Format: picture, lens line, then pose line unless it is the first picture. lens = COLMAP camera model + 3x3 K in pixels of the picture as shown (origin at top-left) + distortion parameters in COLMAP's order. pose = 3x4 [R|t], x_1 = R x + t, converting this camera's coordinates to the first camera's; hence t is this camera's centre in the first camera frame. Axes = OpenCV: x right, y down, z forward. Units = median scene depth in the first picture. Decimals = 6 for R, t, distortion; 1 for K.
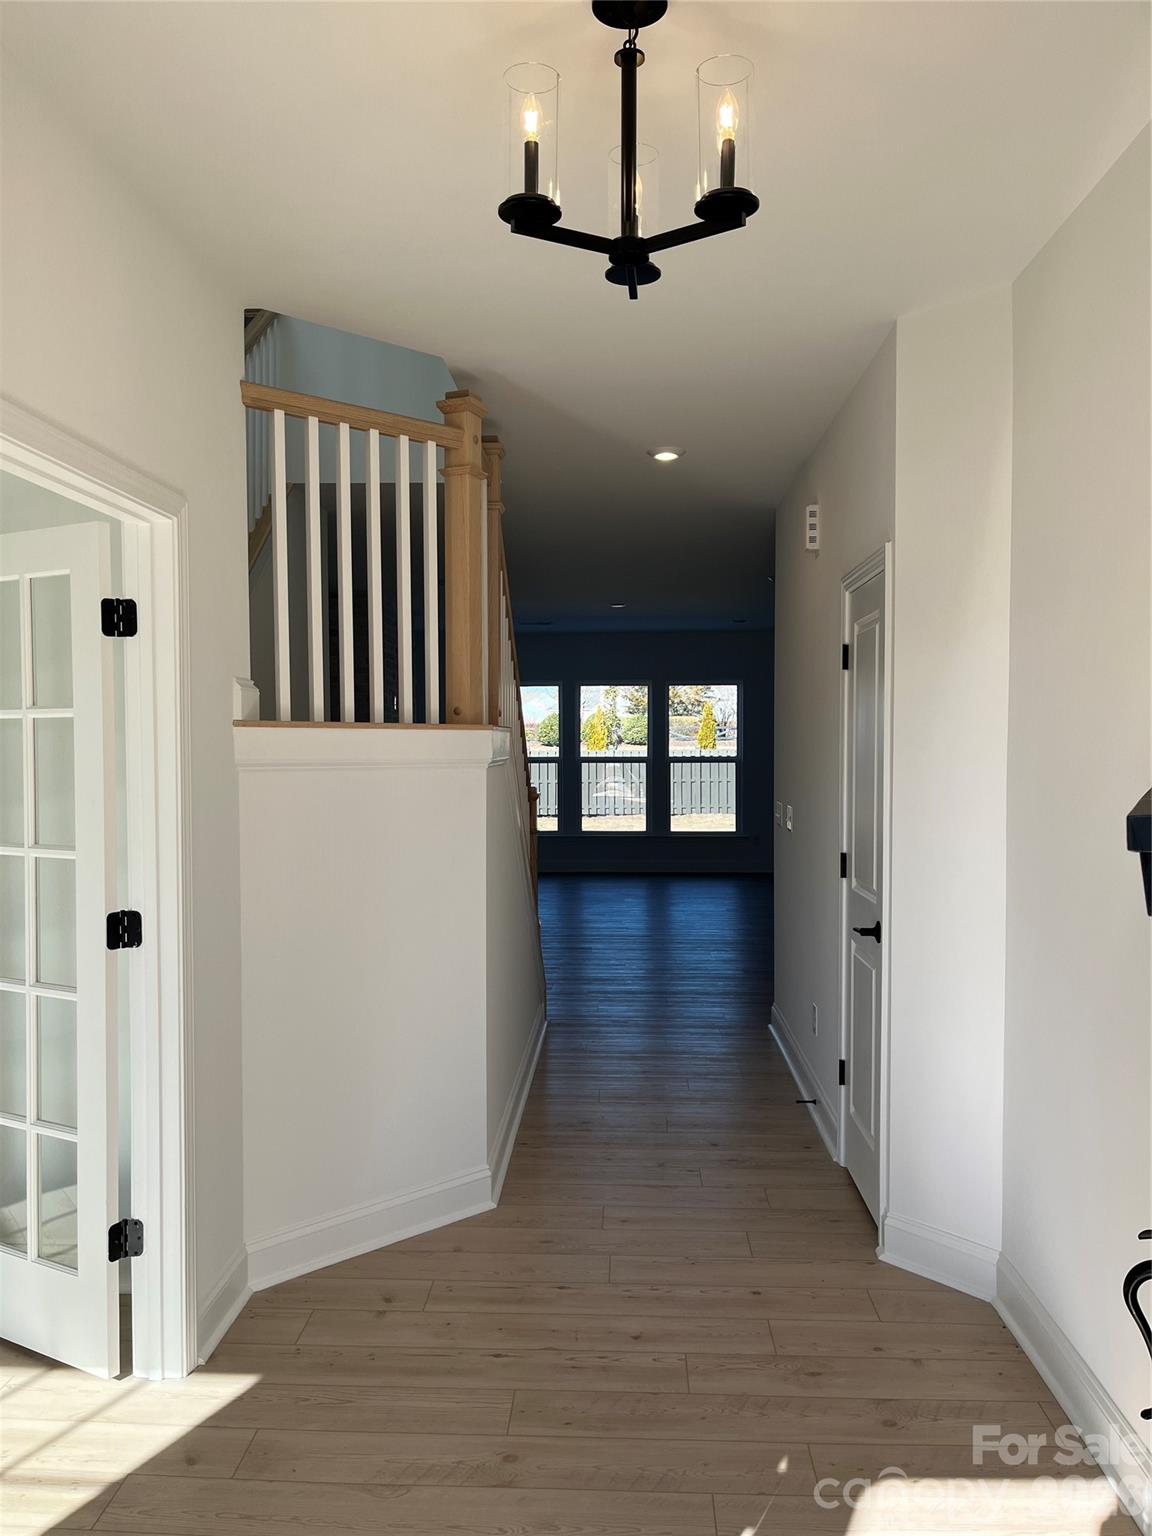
lens RADIAL K [[1162.8, 0, 576.7], [0, 1162.8, 771.9], [0, 0, 1]] dist [0.072550, -0.105633]
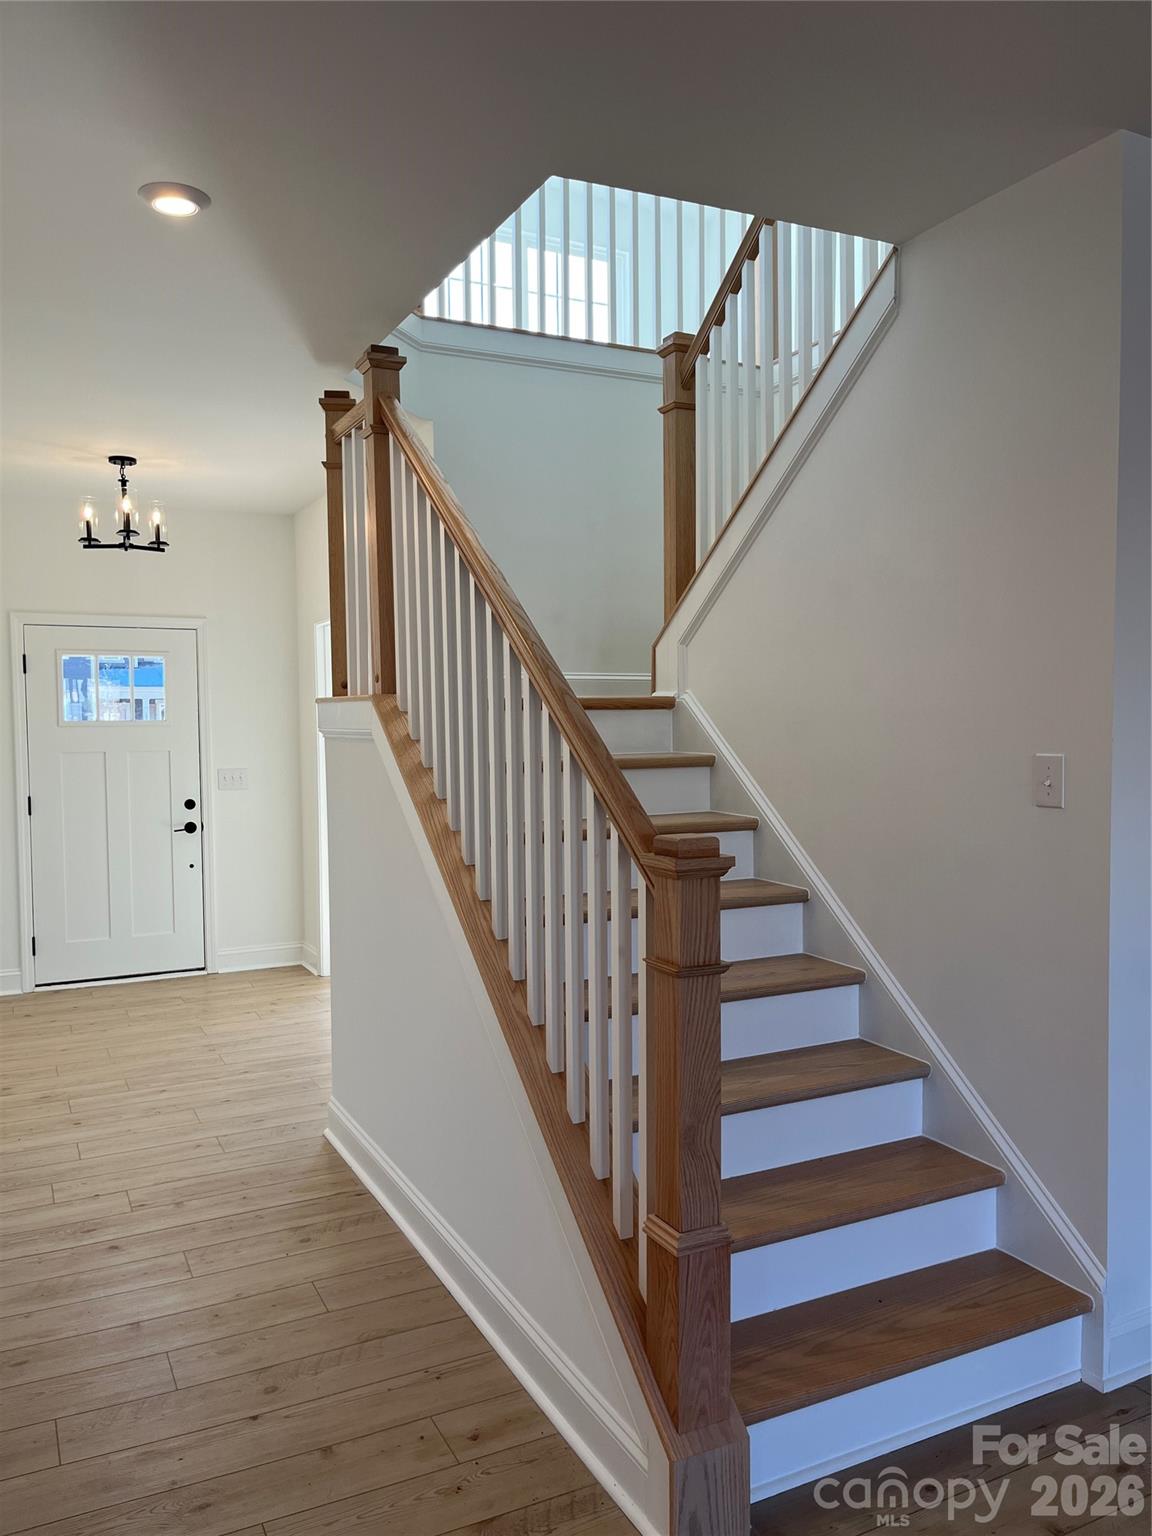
lens RADIAL K [[1162.8, 0, 576.7], [0, 1162.8, 771.9], [0, 0, 1]] dist [0.072550, -0.105633]
pose [[-0.873837, 0.036706, -0.484832, 0.292151], [-0.004326, 0.996520, 0.083244, -0.071393], [0.486200, 0.074839, -0.870637, 2.443286]]
